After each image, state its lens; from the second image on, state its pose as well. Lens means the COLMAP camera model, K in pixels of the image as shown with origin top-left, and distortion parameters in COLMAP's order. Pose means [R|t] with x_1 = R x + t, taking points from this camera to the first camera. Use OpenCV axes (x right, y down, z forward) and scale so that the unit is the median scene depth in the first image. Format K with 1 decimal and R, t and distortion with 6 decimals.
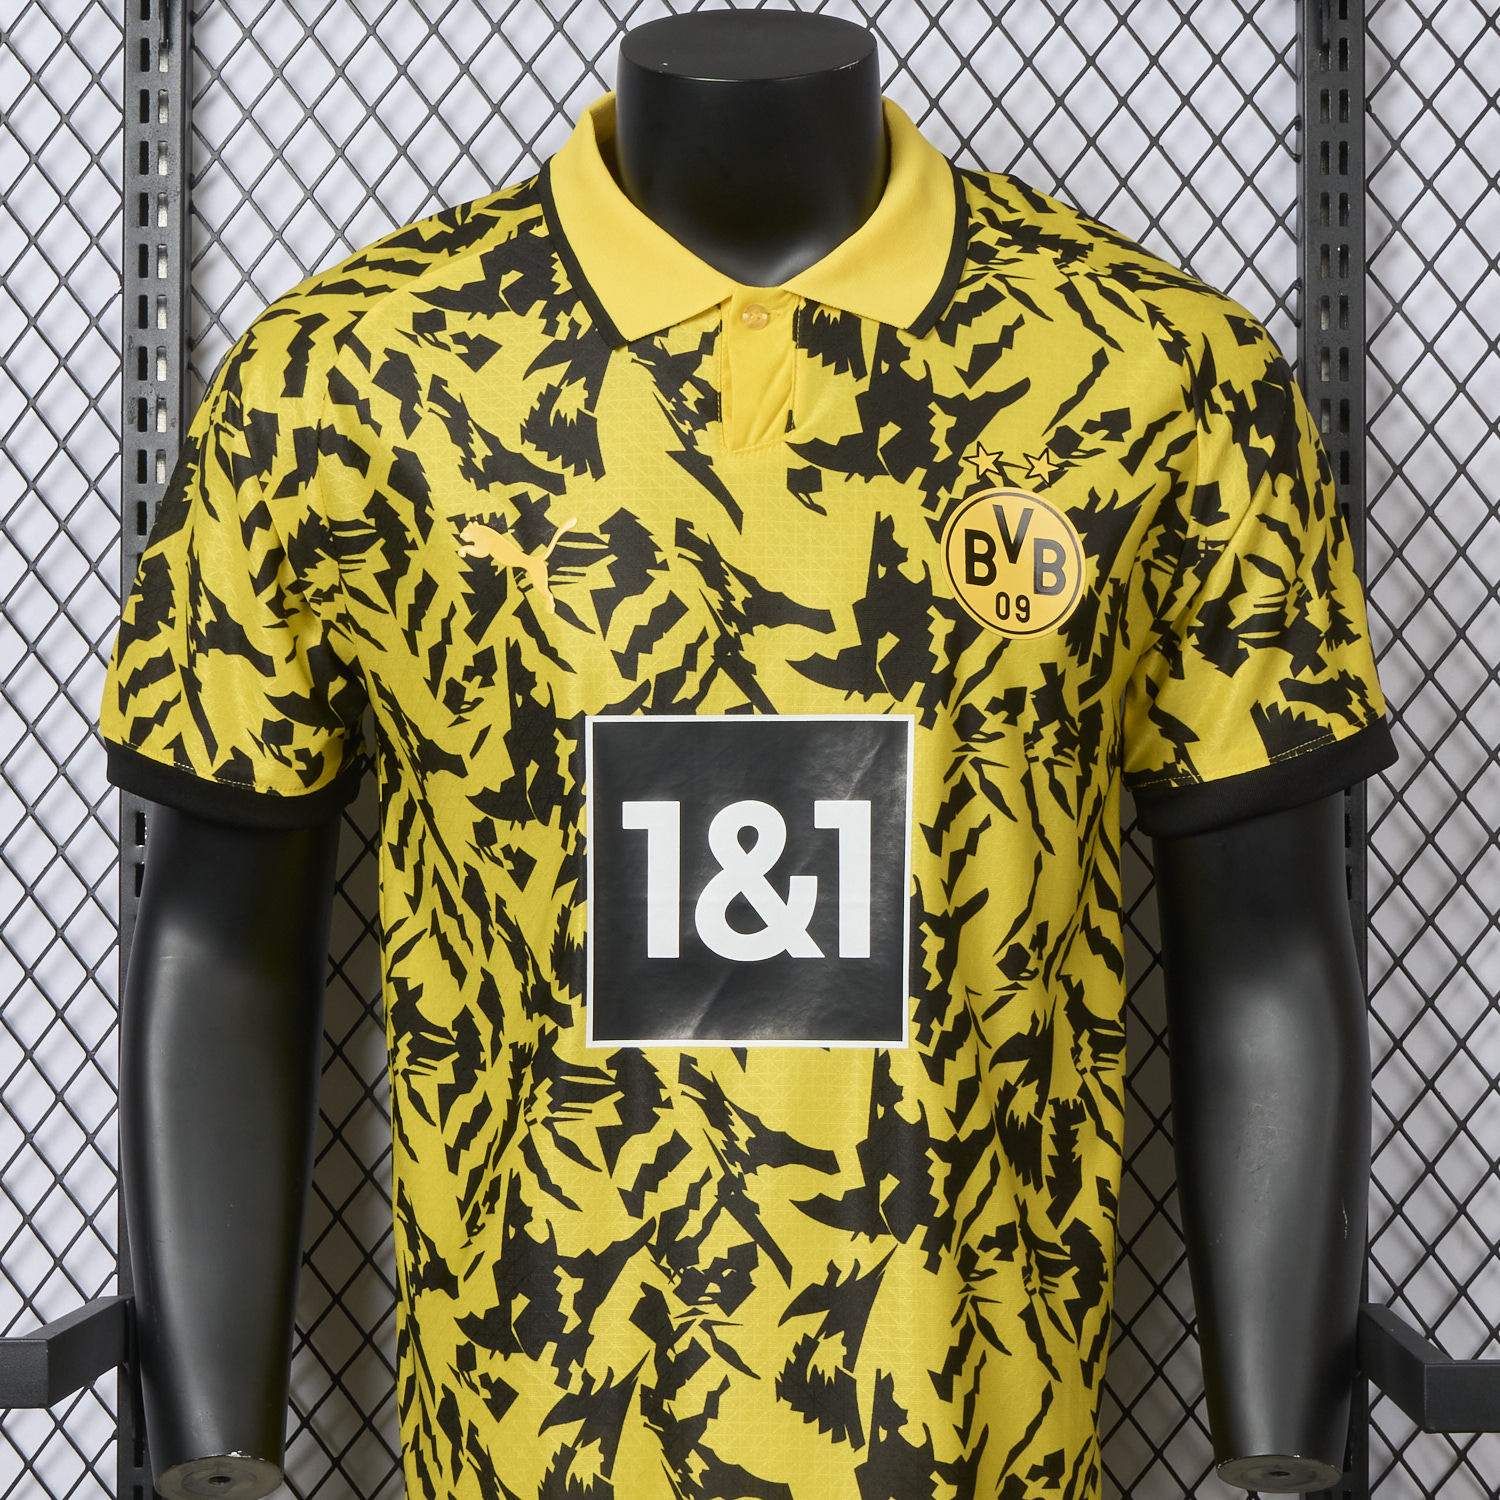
lens RADIAL K [[6233.3, 0, 808.2], [0, 6233.3, 825.7], [0, 0, 1]] dist [0.271950, 0.000000]
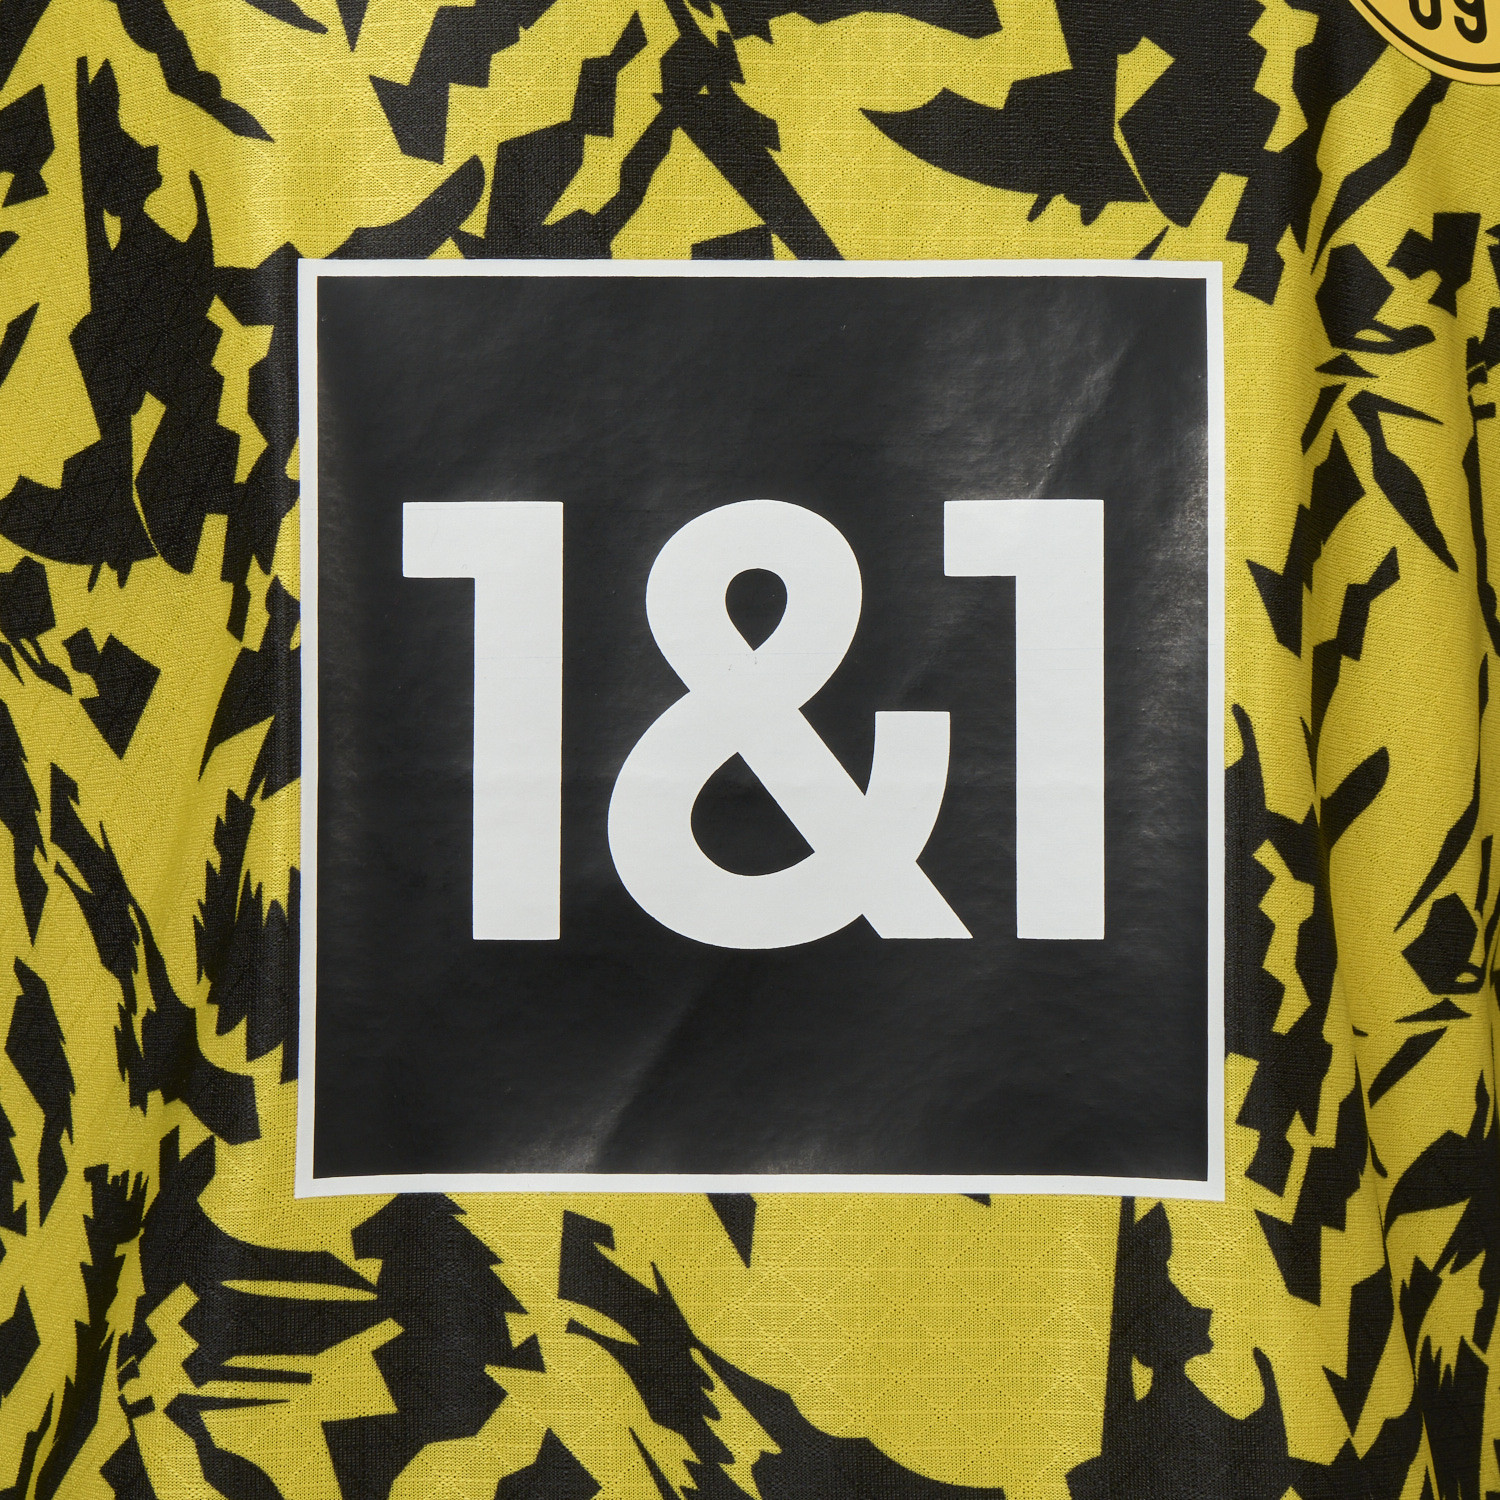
lens RADIAL K [[3012.5, 0, 715.5], [0, 3012.5, 703.3], [0, 0, 1]] dist [0.010676, 0.000000]
pose [[0.993992, 0.003604, 0.109398, -0.030795], [-0.000564, 0.999613, -0.027807, 0.012428], [-0.109456, 0.027578, 0.993609, 0.828818]]
